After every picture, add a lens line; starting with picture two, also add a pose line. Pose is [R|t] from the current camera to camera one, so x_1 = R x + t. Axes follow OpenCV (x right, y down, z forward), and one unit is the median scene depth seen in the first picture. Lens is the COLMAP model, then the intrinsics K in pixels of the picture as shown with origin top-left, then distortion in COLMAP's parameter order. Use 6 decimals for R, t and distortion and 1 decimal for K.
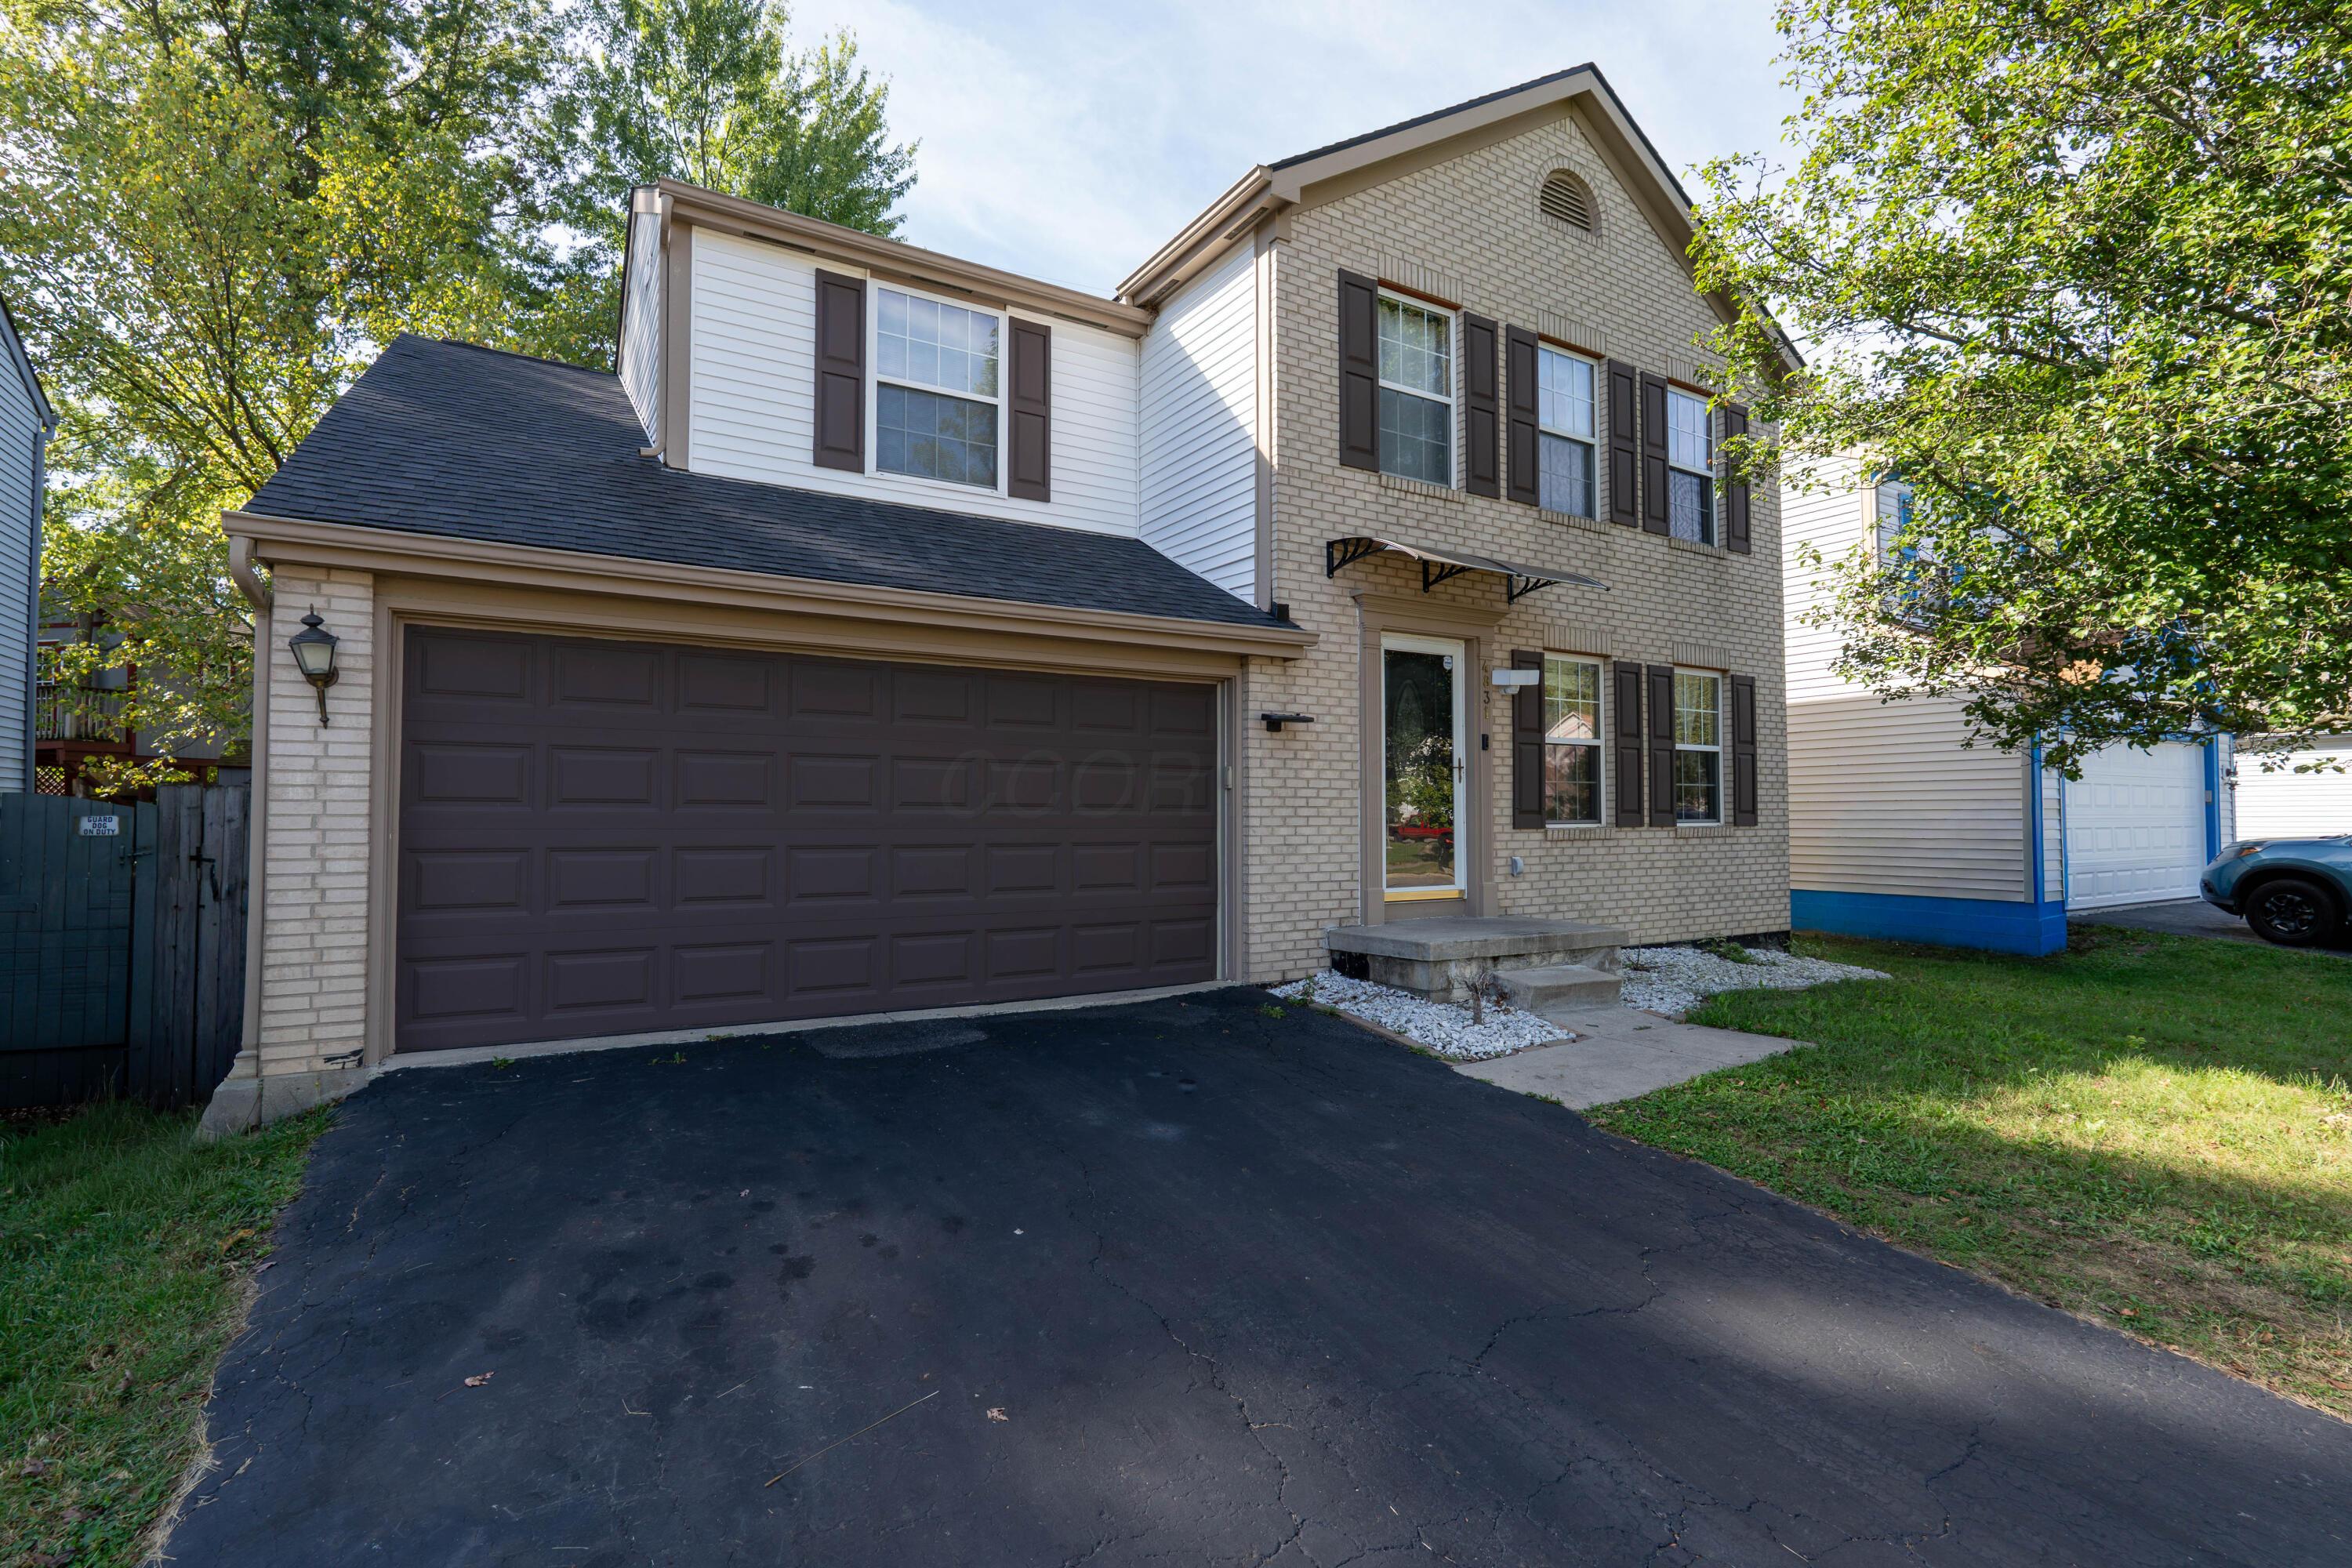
lens RADIAL K [[1082.3, 0, 1132.1], [0, 1082.3, 780.1], [0, 0, 1]] dist [-0.009081, 0.001391]
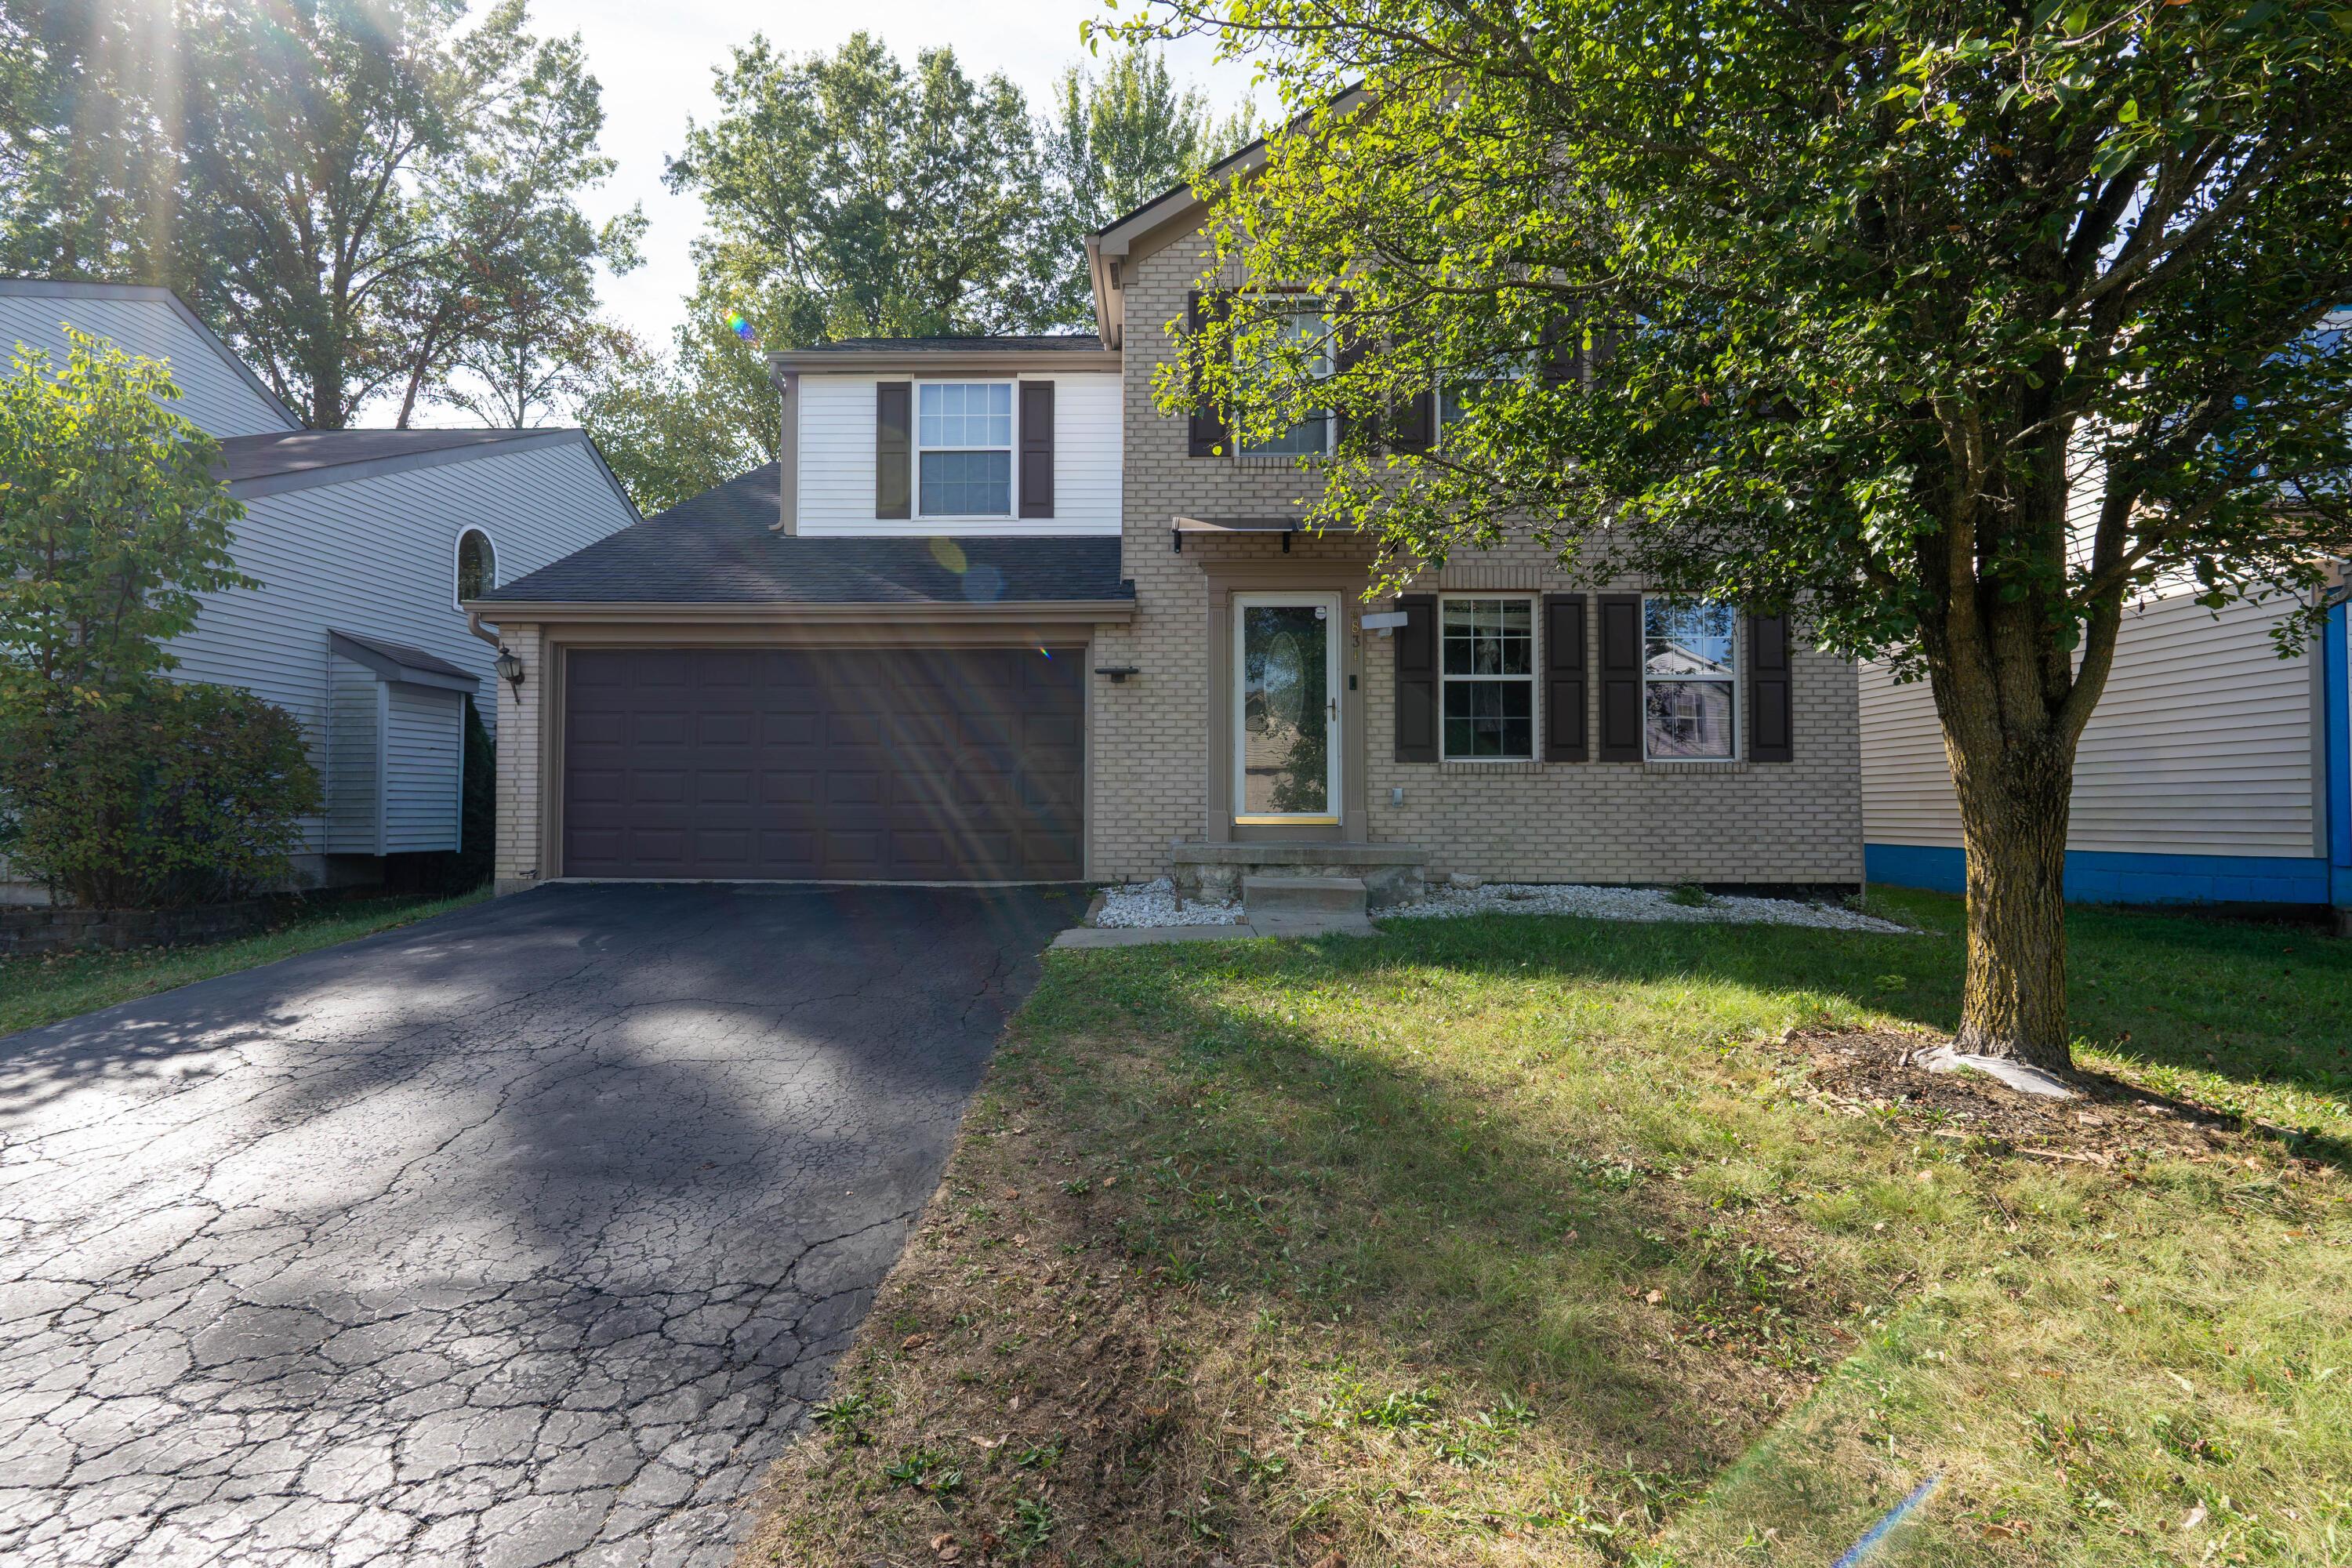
lens RADIAL K [[1082.3, 0, 1171.1], [0, 1082.3, 785.1], [0, 0, 1]] dist [-0.009081, 0.001391]
pose [[0.849288, -0.010260, -0.527830, 0.736795], [0.014576, 0.999886, 0.004017, 0.060697], [0.527728, -0.011106, 0.849341, -0.026298]]
